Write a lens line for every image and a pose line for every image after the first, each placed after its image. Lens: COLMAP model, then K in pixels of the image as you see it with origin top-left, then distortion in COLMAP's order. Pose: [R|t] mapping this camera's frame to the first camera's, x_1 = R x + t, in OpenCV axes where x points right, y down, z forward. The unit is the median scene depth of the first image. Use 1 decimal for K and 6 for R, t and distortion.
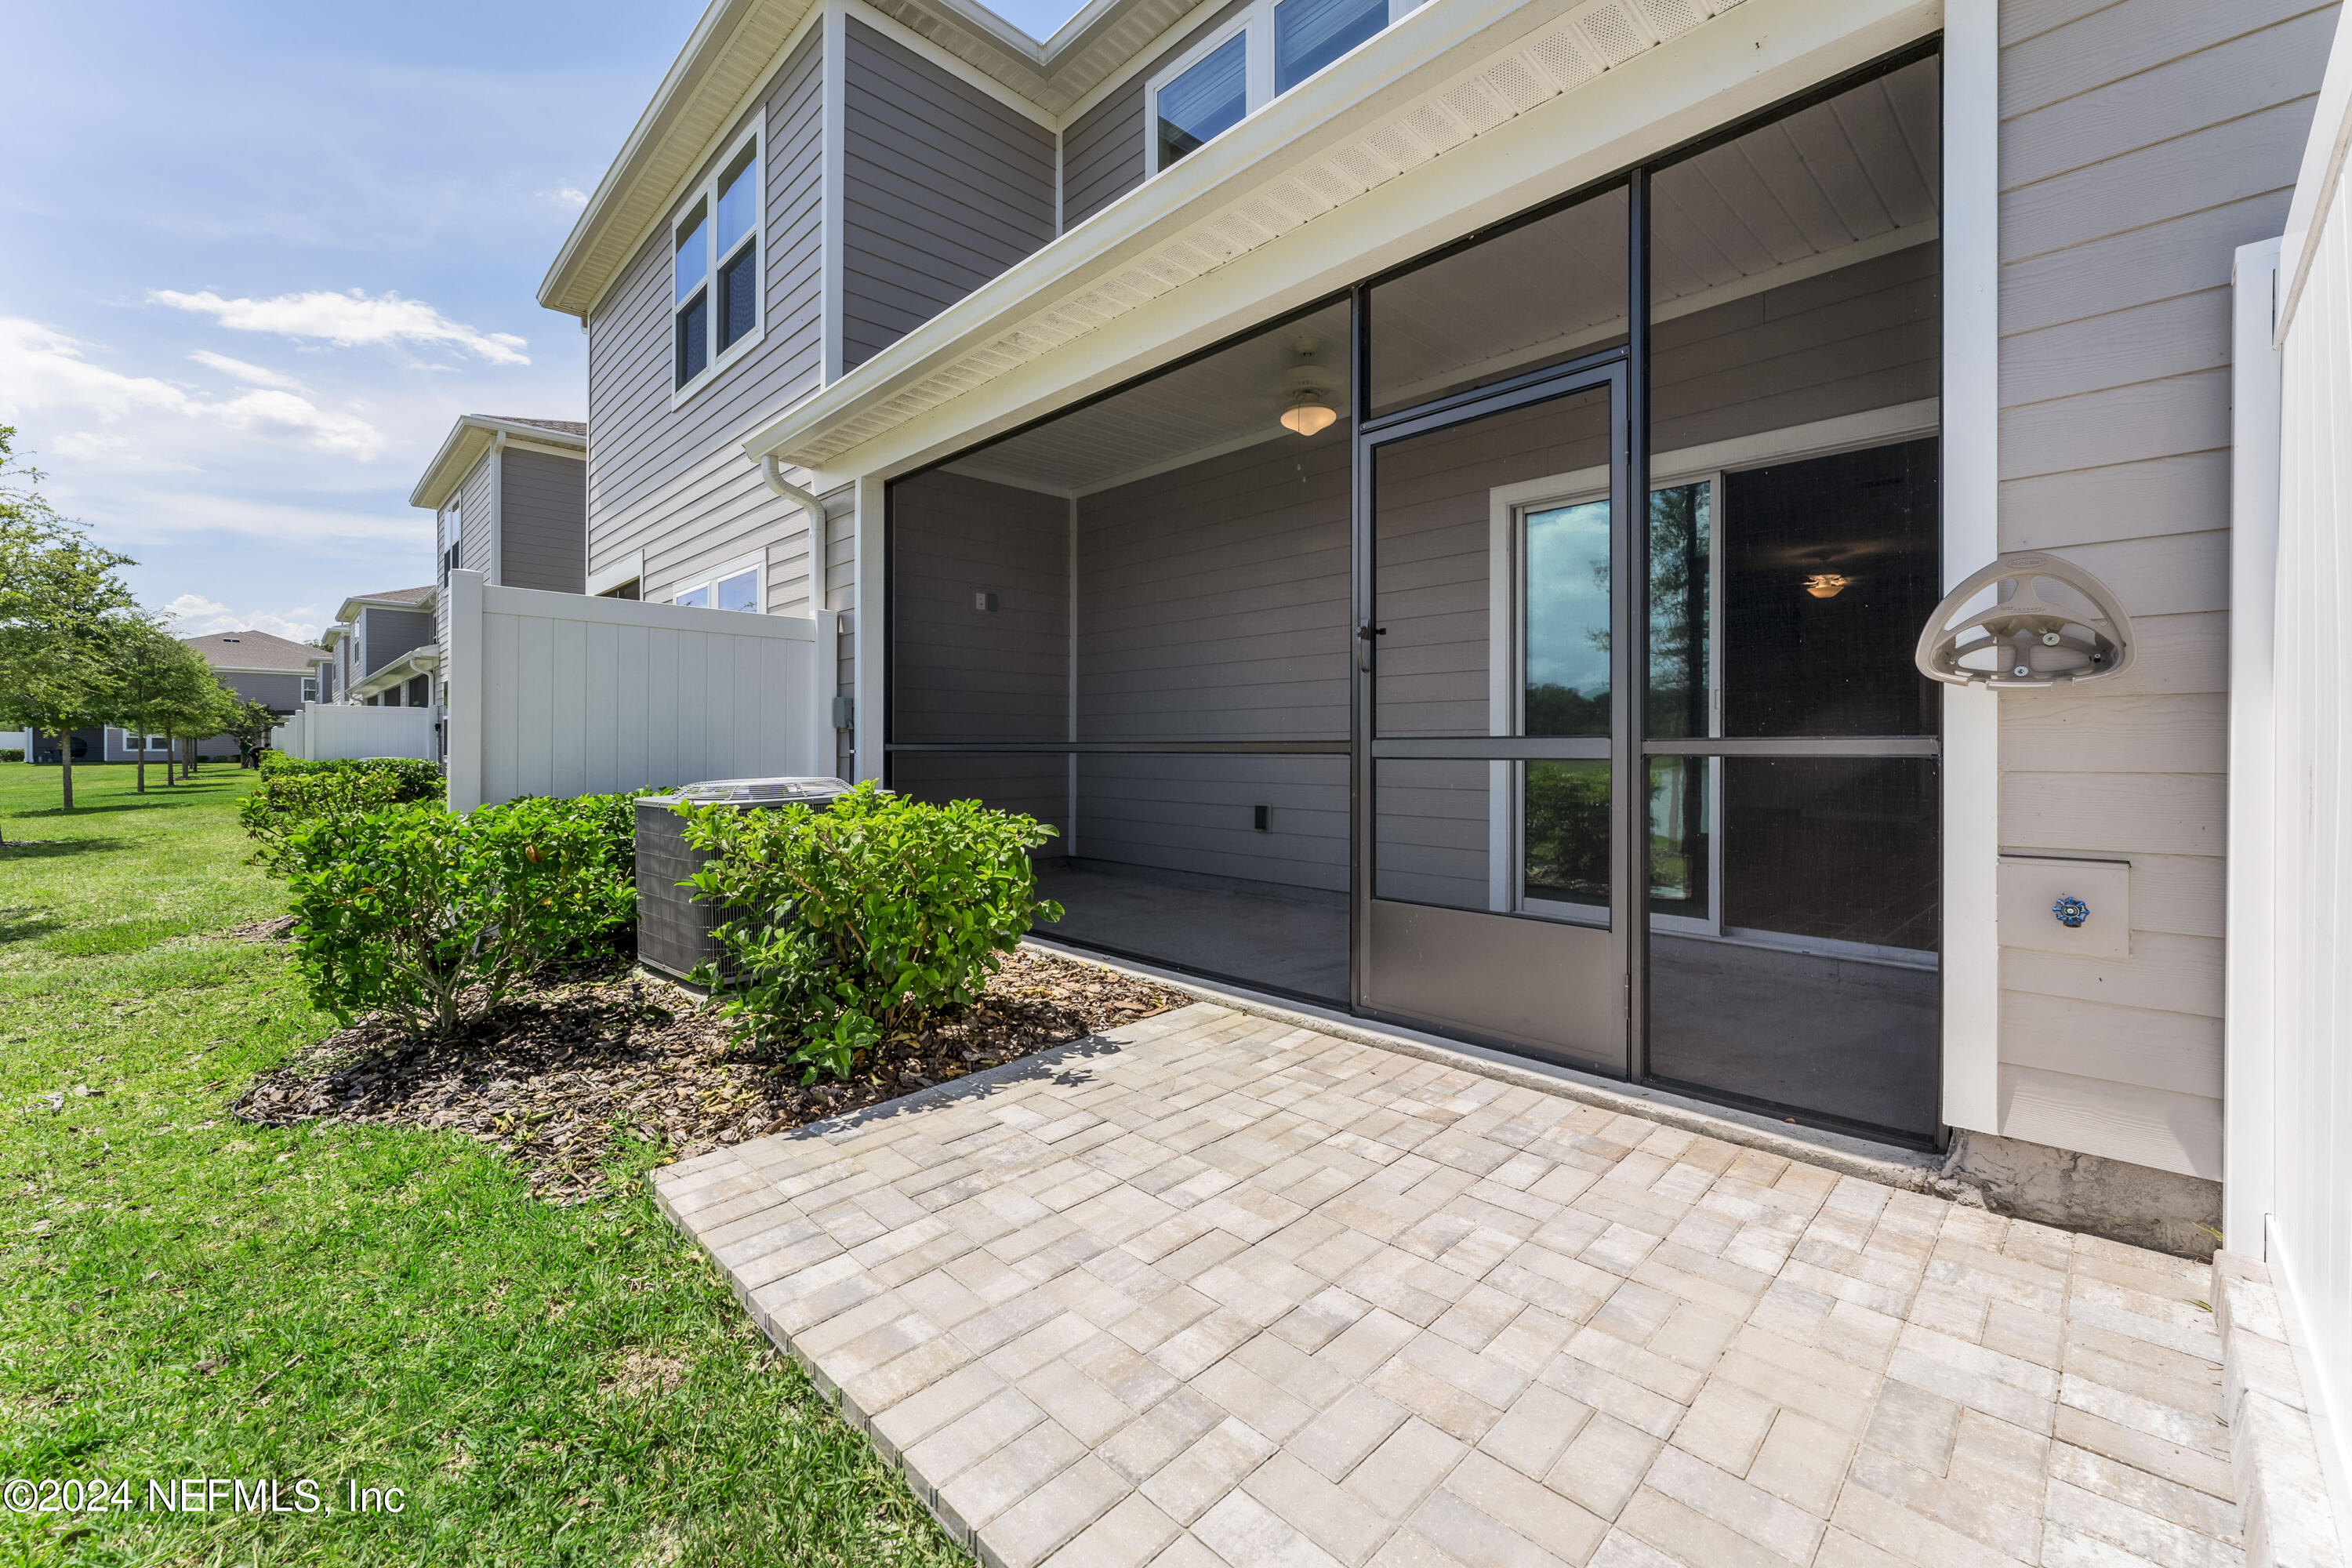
lens RADIAL K [[953.7, 0, 1148.2], [0, 953.7, 770.6], [0, 0, 1]] dist [0.000352, 0.000581]
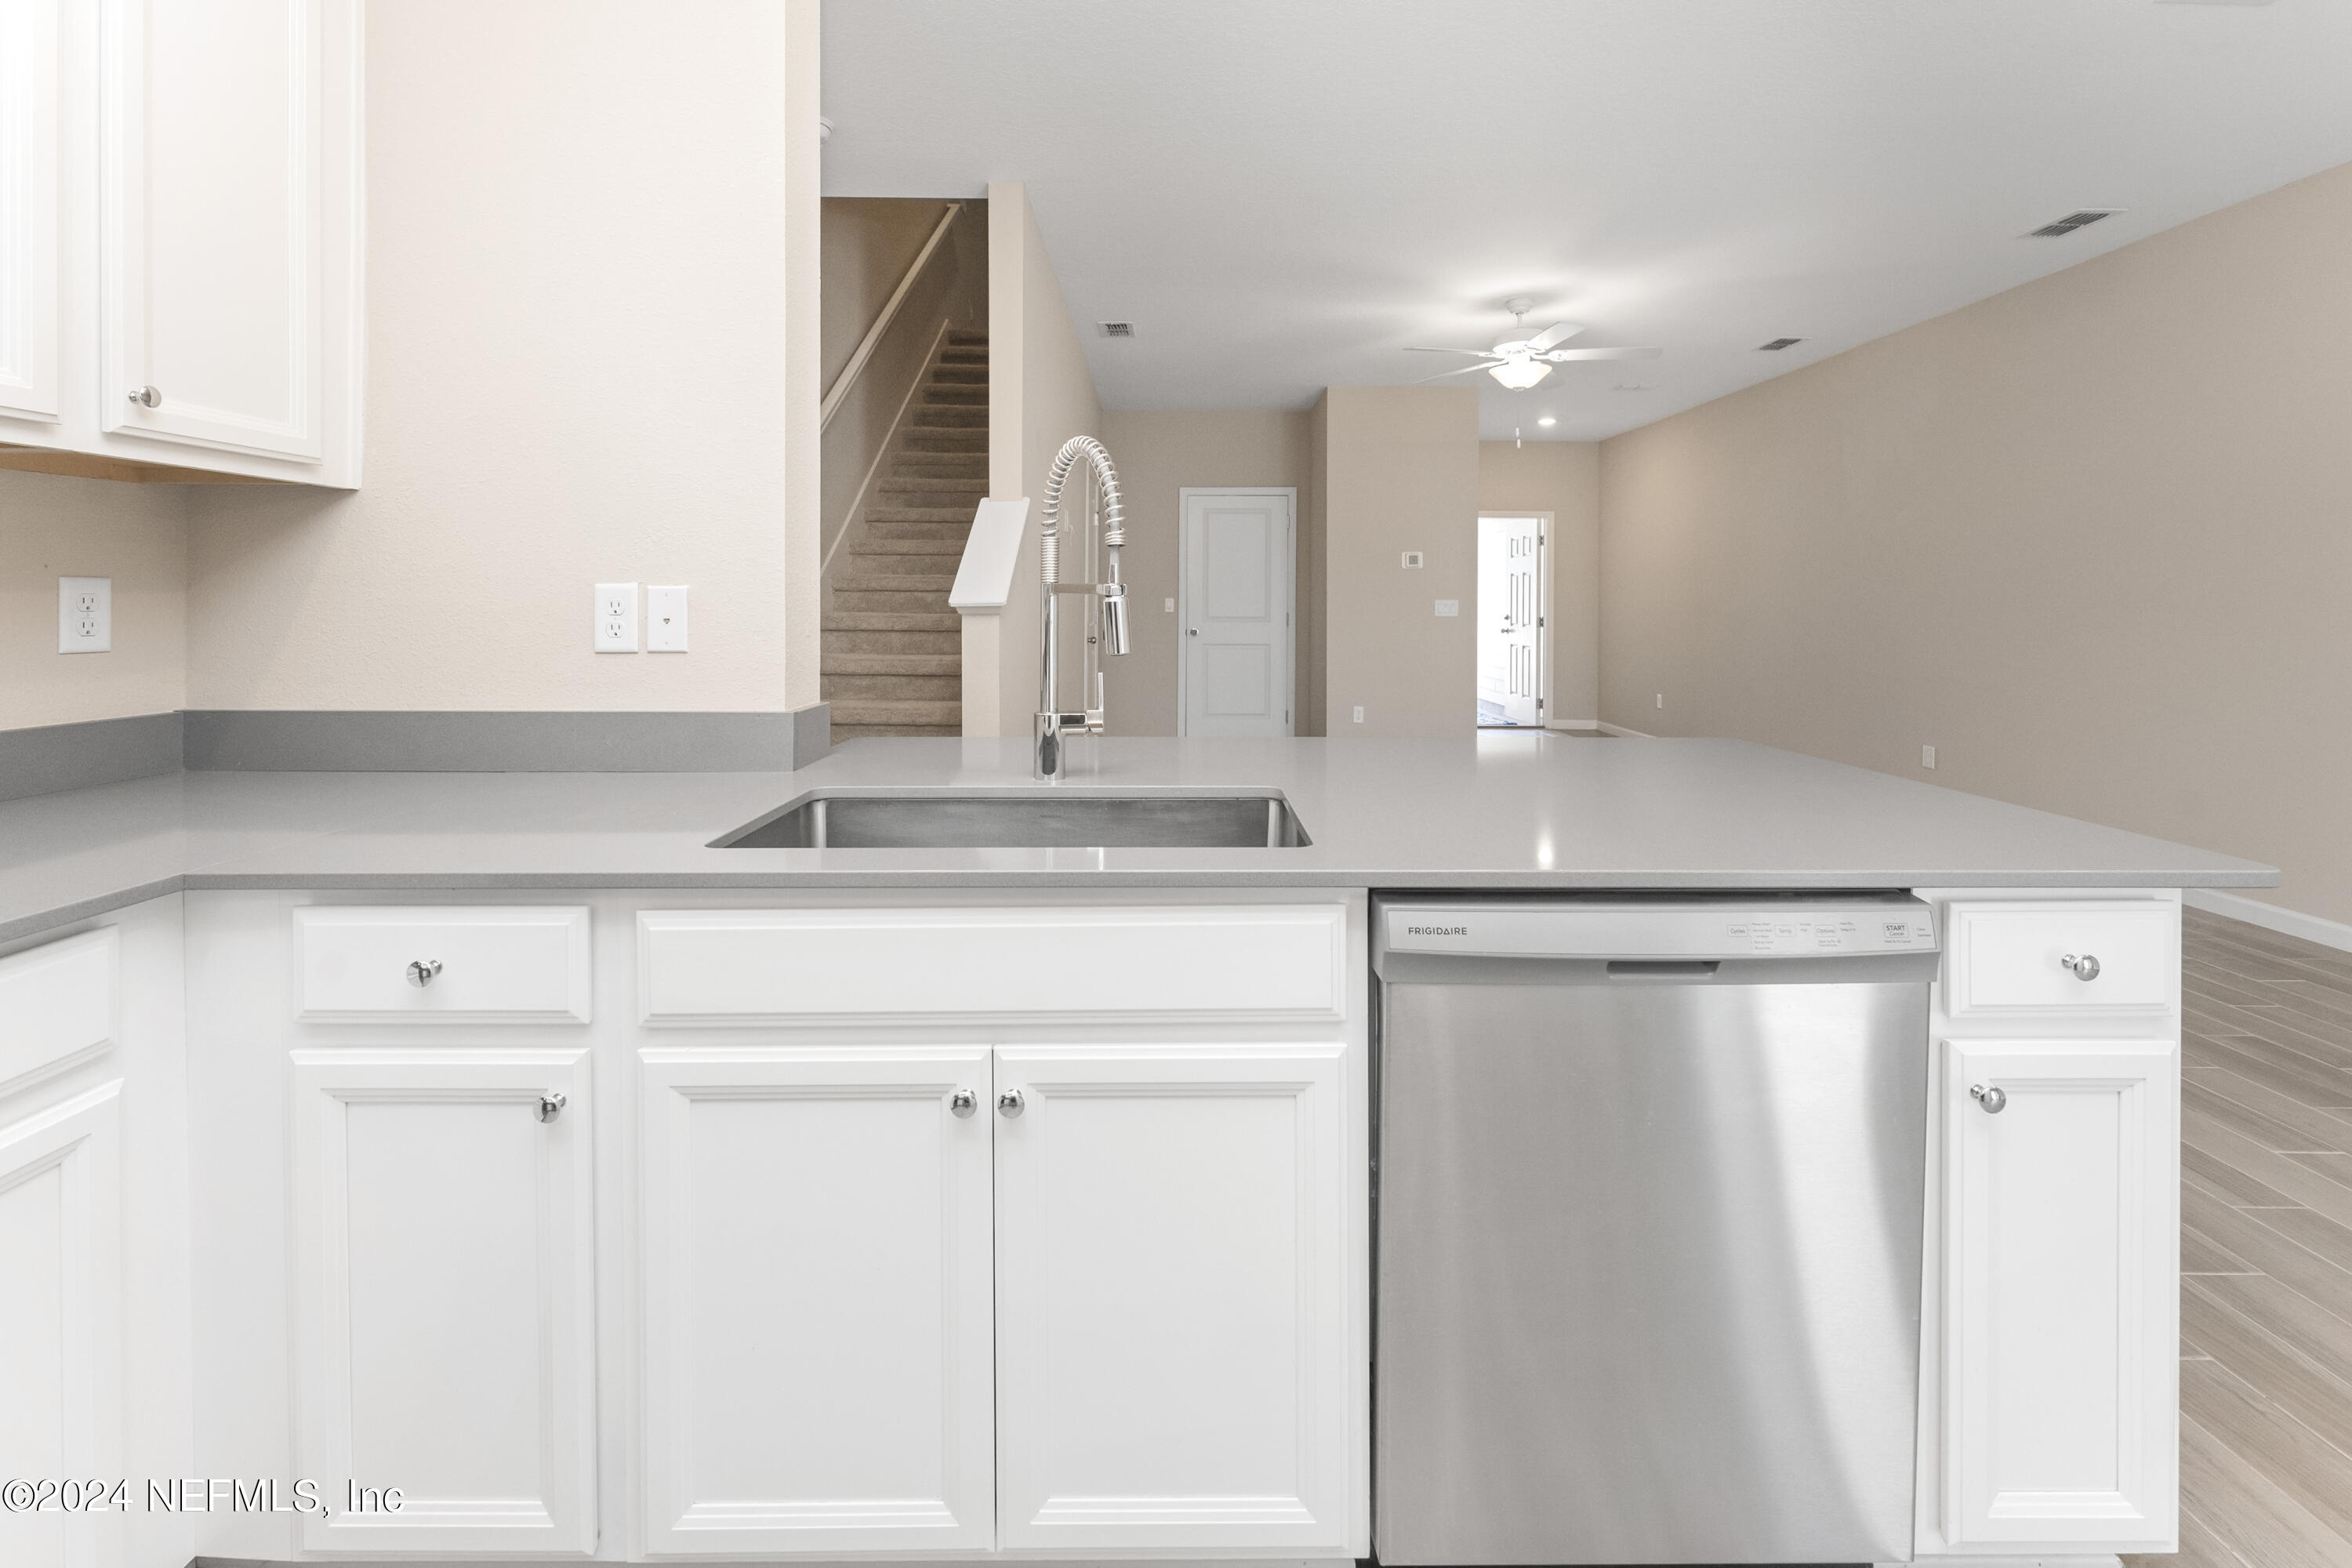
lens RADIAL K [[1009.8, 0, 1189.1], [0, 1009.8, 609.8], [0, 0, 1]] dist [-0.001383, -0.000125]
pose [[0.673873, -0.004137, 0.738836, 0.585766], [0.013640, 0.999884, -0.006842, -0.194243], [-0.738722, 0.014688, 0.673851, 2.426174]]
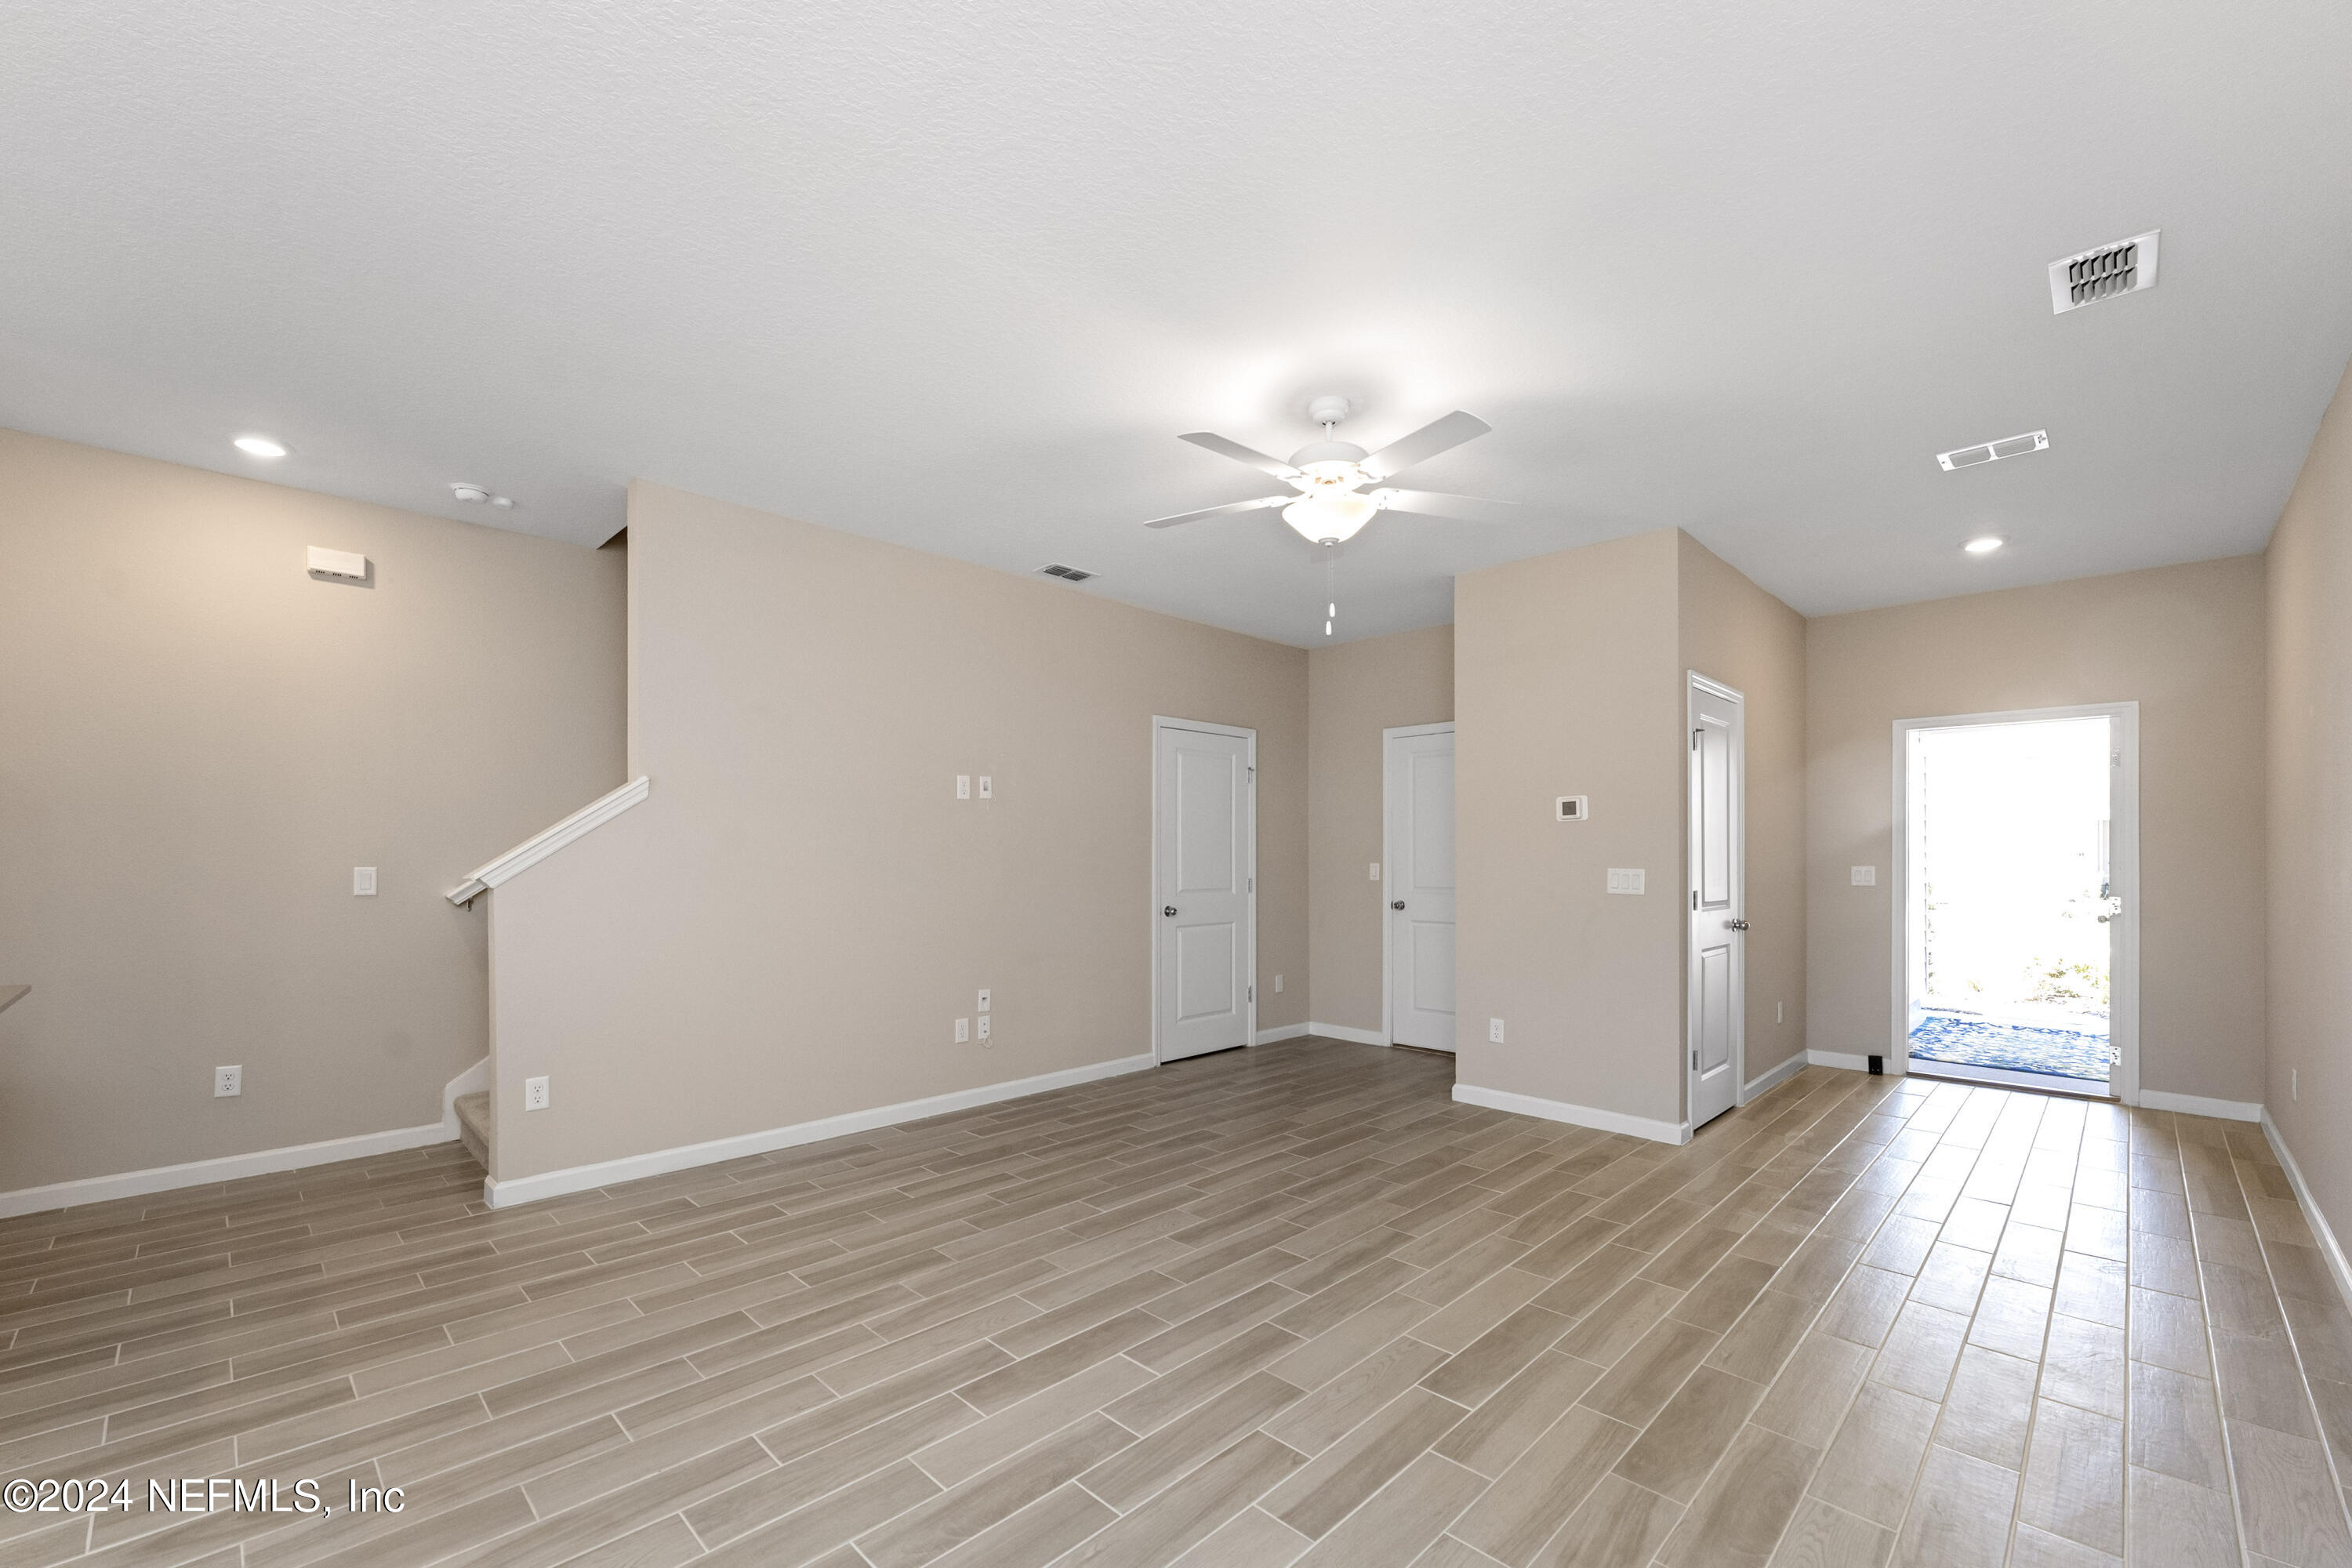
lens RADIAL K [[974.2, 0, 1151.5], [0, 974.2, 861.7], [0, 0, 1]] dist [0.000637, -0.000384]
pose [[0.999660, -0.000417, 0.026071, 2.027752], [0.000882, 0.999841, -0.017804, -0.210556], [-0.026059, 0.017821, 0.999502, 2.119868]]
